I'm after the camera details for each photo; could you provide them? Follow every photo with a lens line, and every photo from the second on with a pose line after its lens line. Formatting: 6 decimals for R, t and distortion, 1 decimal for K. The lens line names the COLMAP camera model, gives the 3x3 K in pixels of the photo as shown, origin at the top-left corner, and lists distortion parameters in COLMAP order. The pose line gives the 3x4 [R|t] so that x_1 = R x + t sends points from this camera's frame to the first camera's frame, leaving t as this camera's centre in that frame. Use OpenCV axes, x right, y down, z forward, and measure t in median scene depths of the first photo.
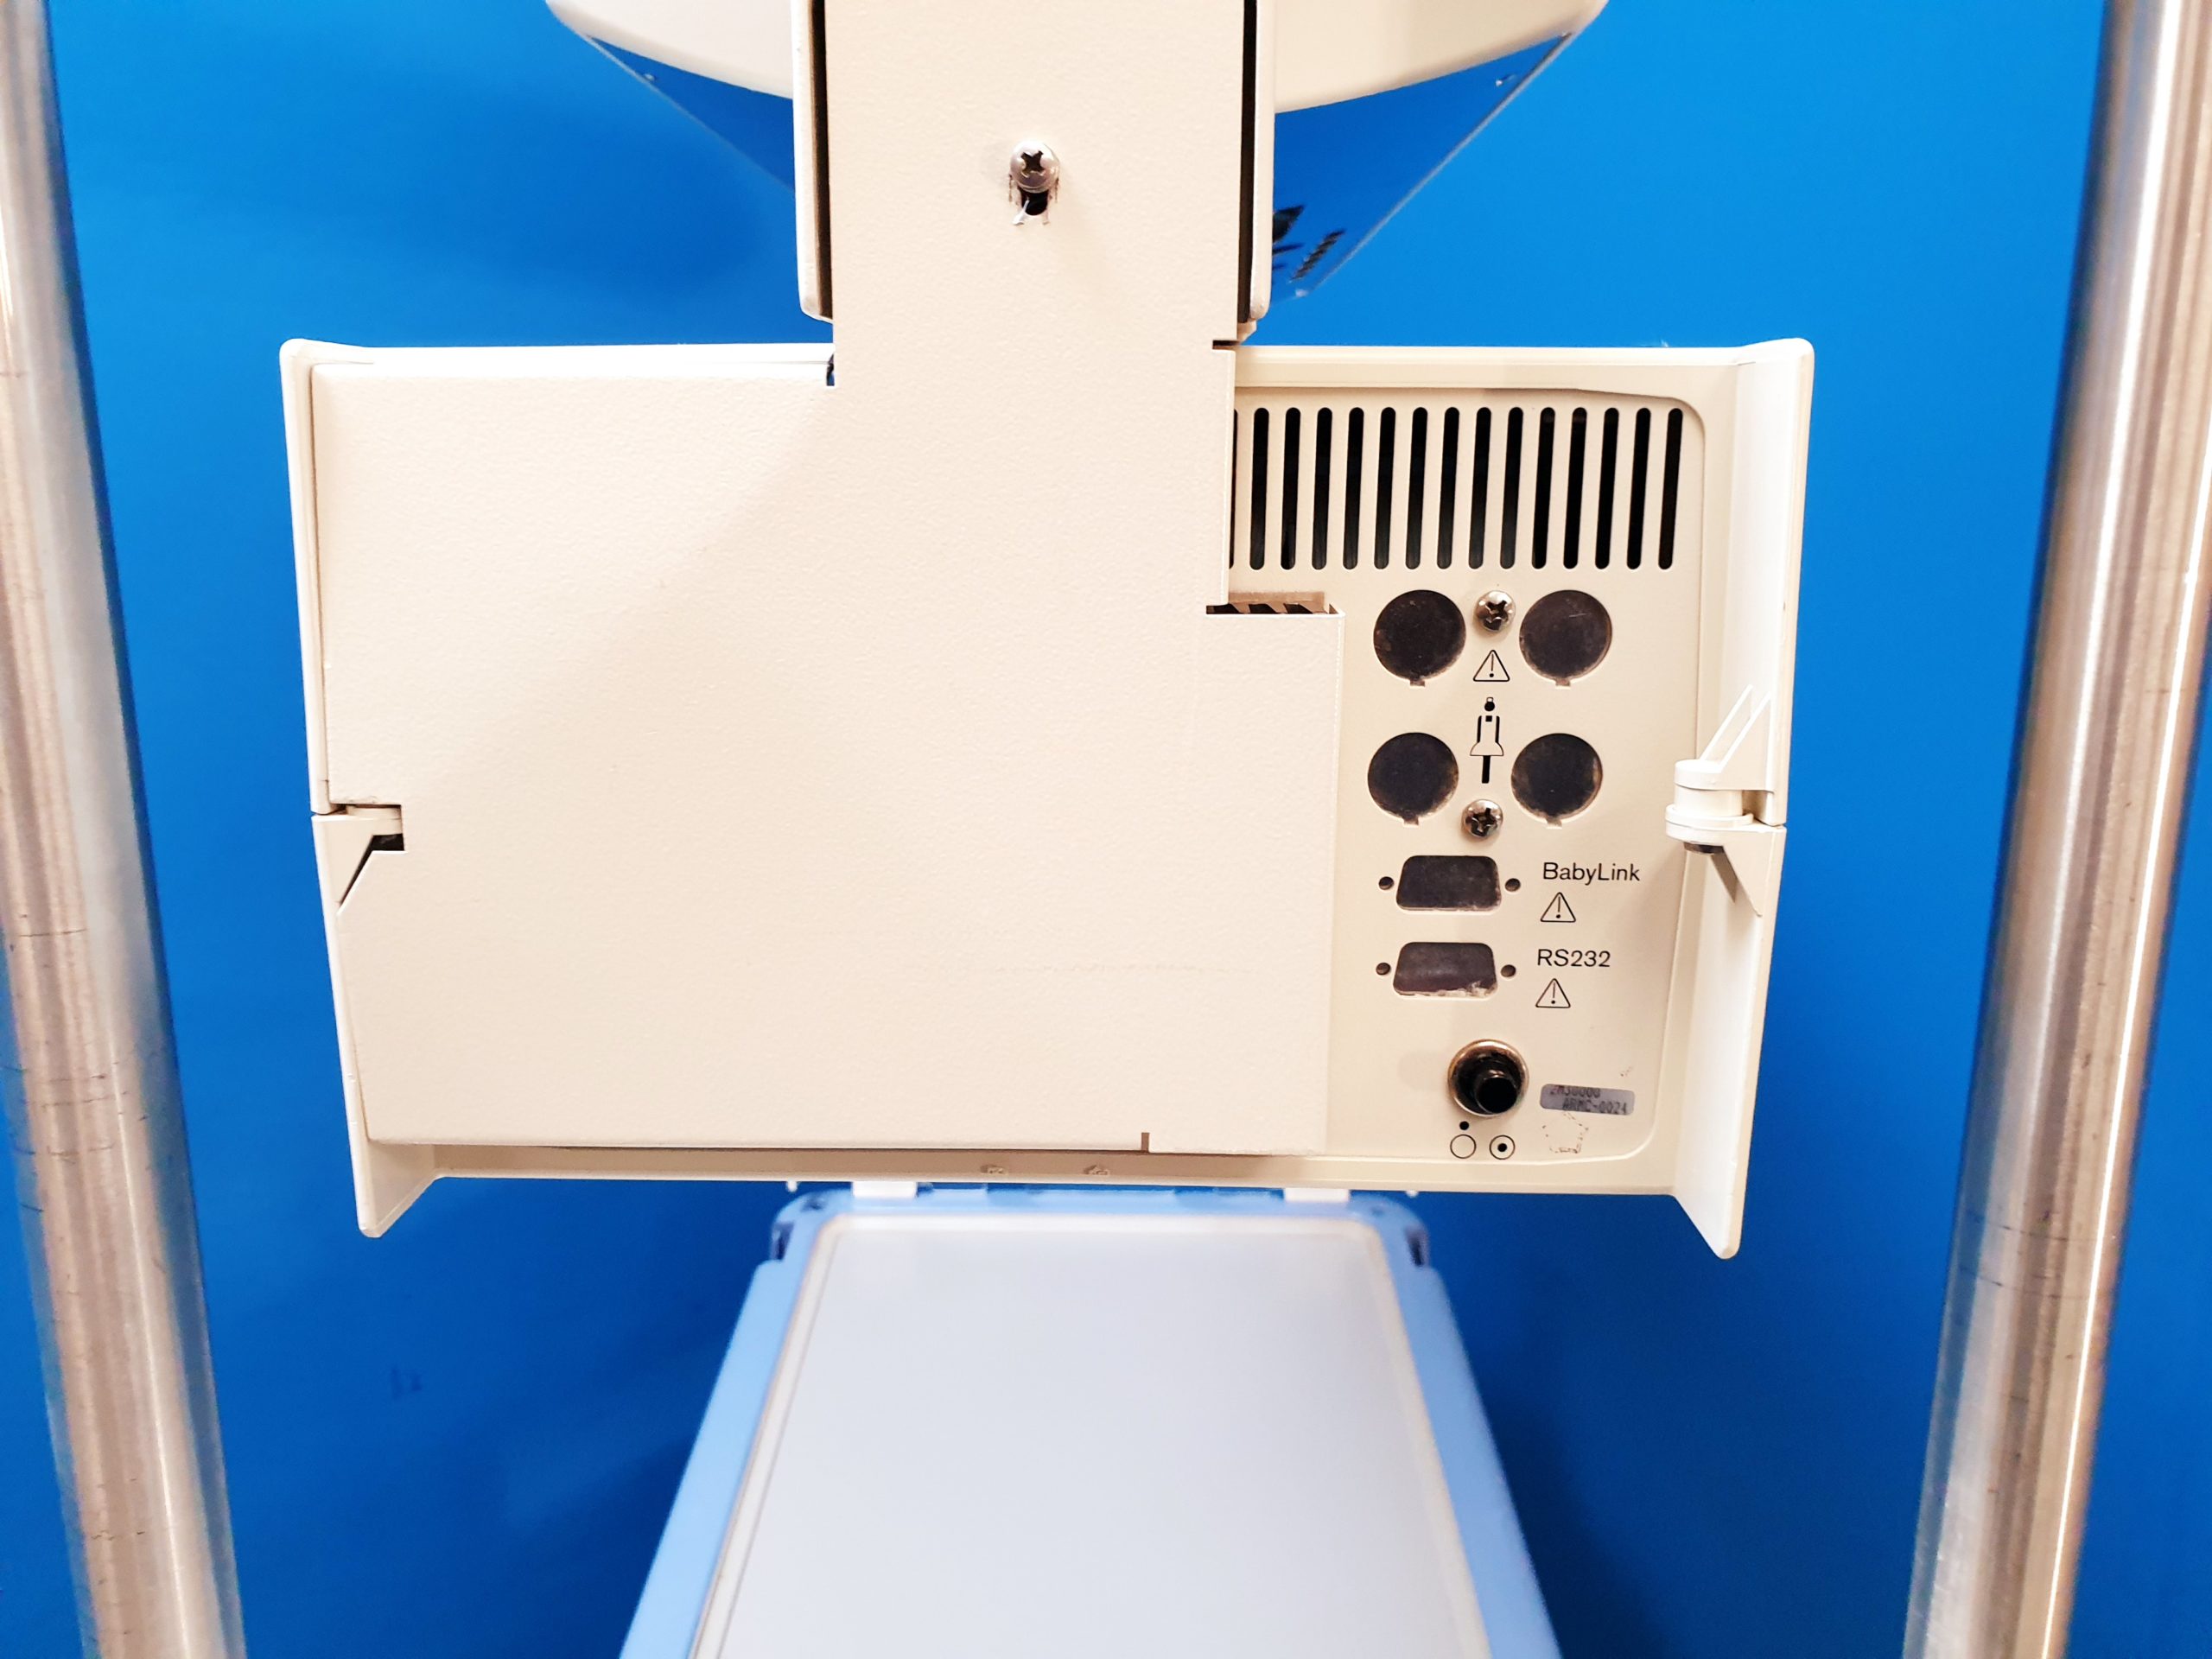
lens RADIAL K [[1639.0, 0, 1100.9], [0, 1639.0, 813.3], [0, 0, 1]] dist [0.023154, -0.014514]
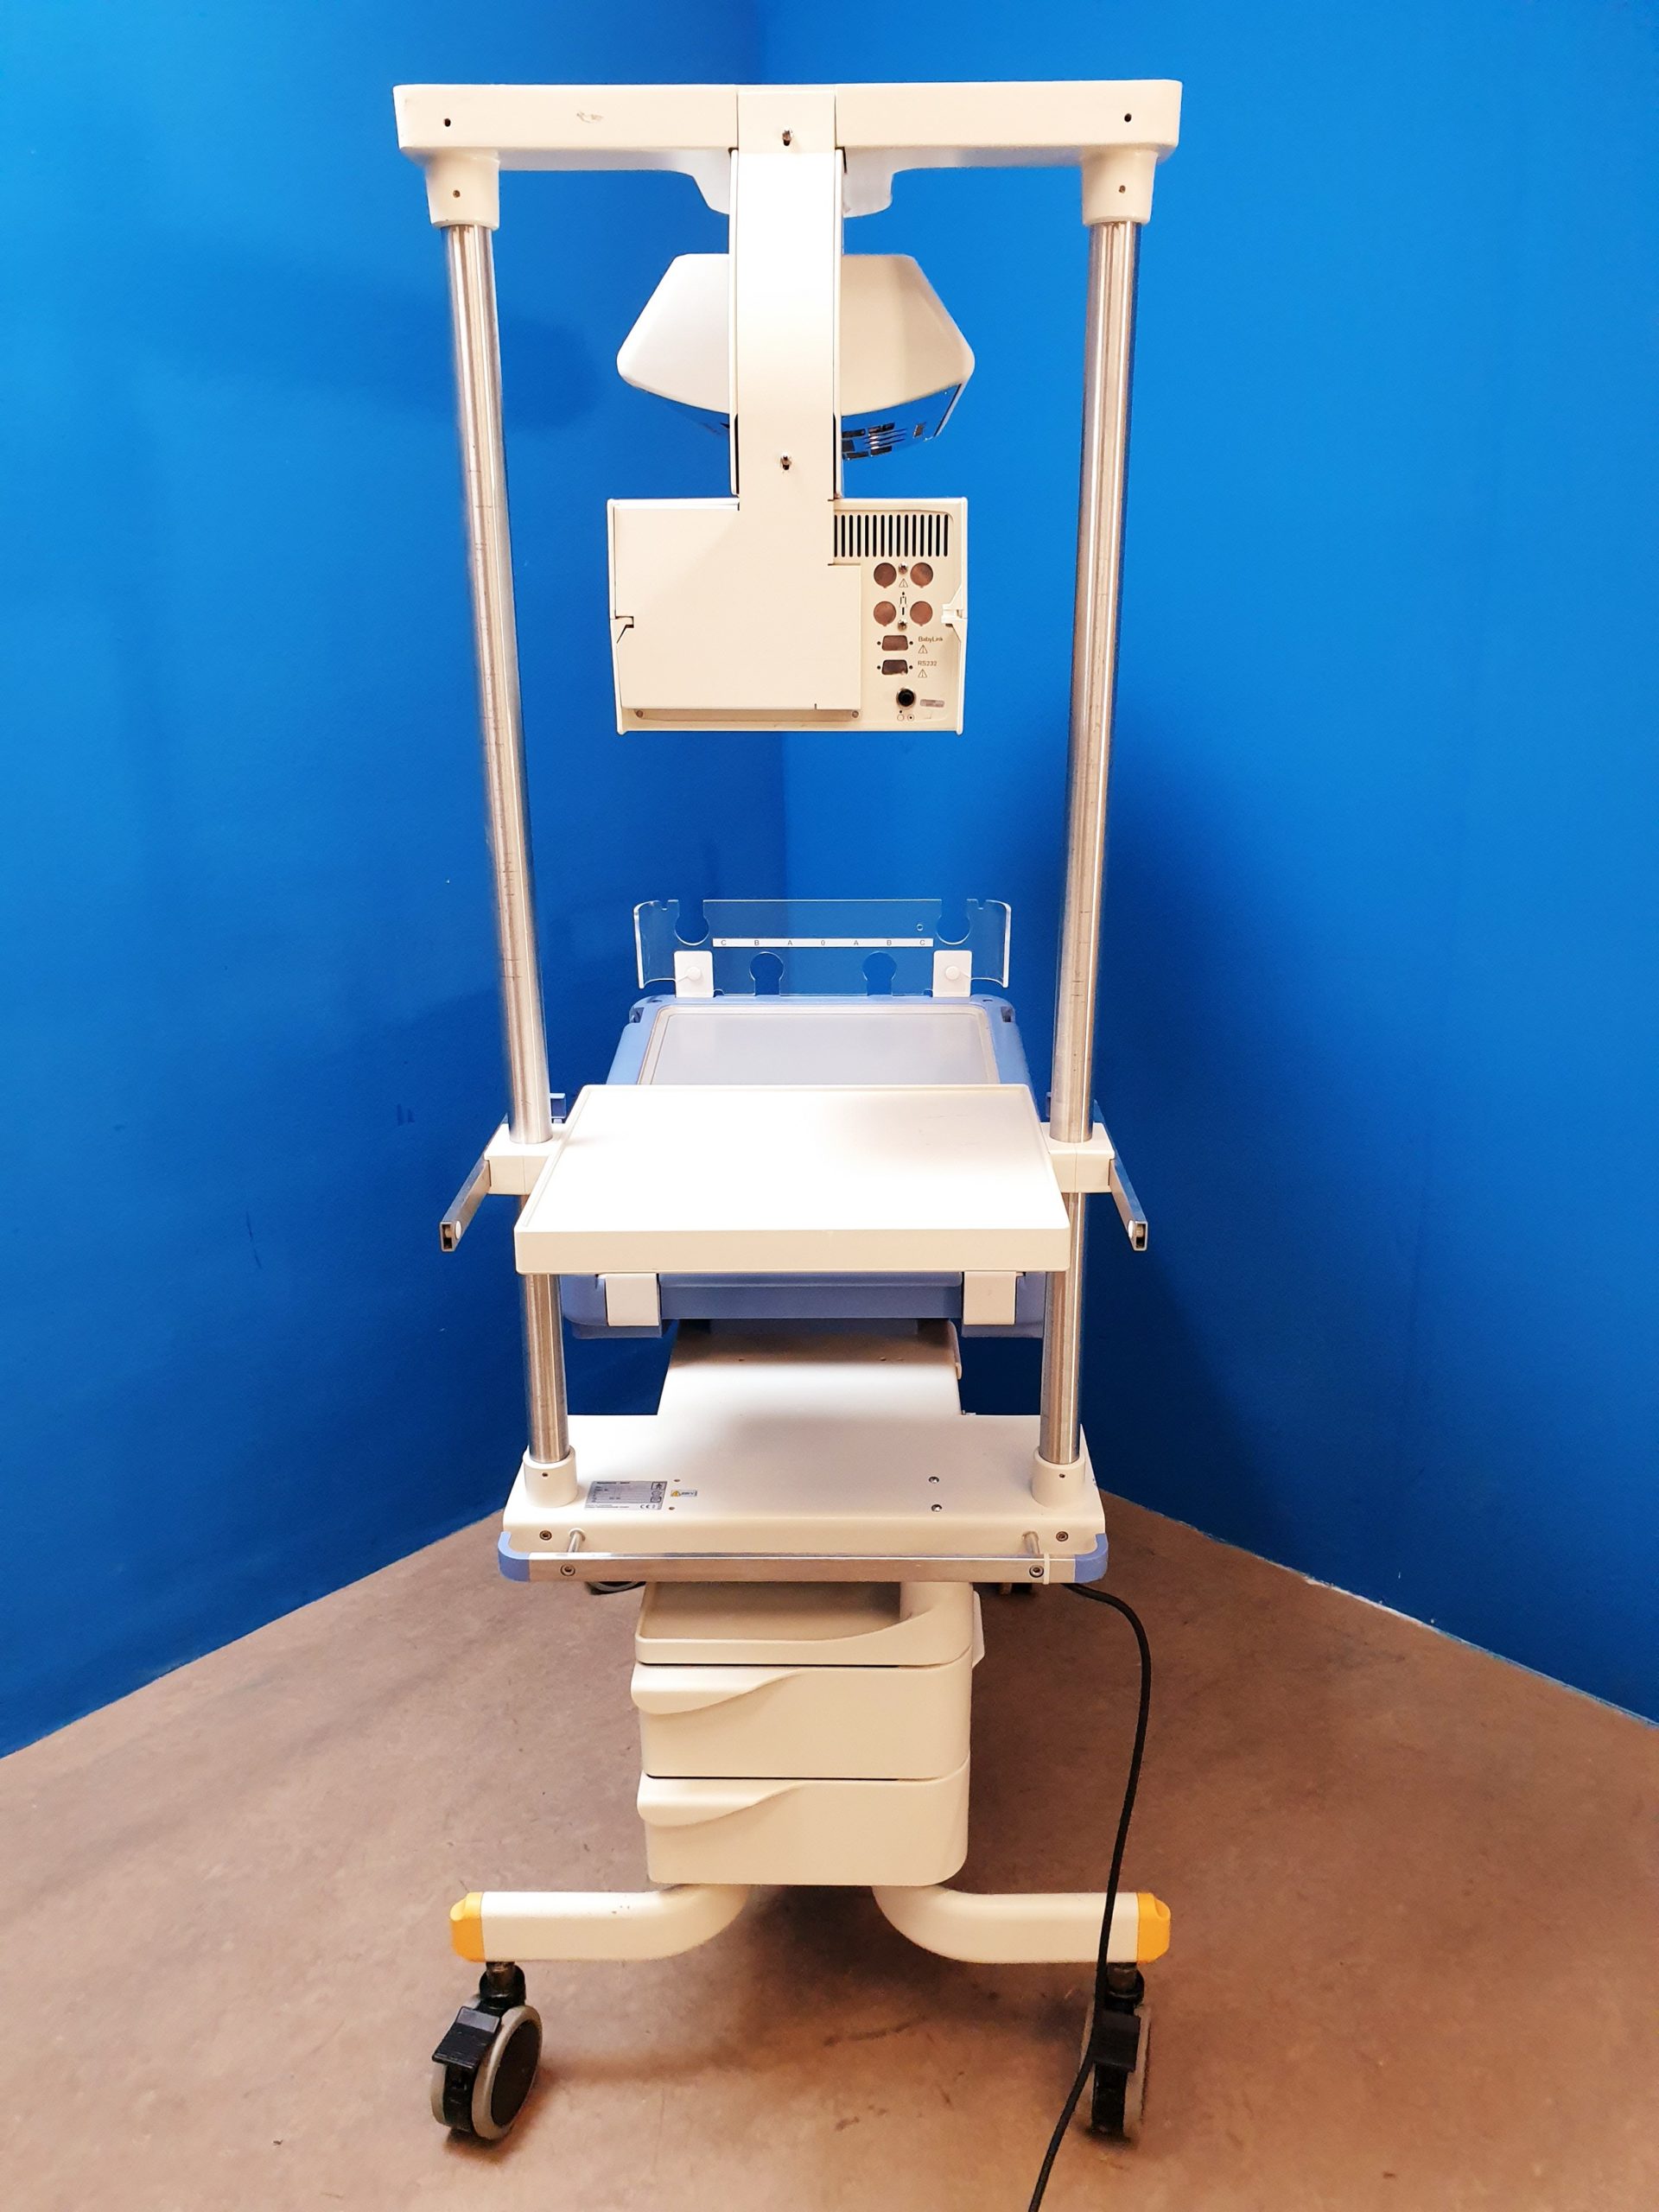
lens RADIAL K [[1639.0, 0, 842.4], [0, 1639.0, 1115.9], [0, 0, 1]] dist [0.023154, -0.014514]
pose [[0.999992, -0.003463, -0.001800, 0.094501], [0.003647, 0.993358, 0.115003, 0.716748], [0.001390, -0.115009, 0.993363, -3.017472]]
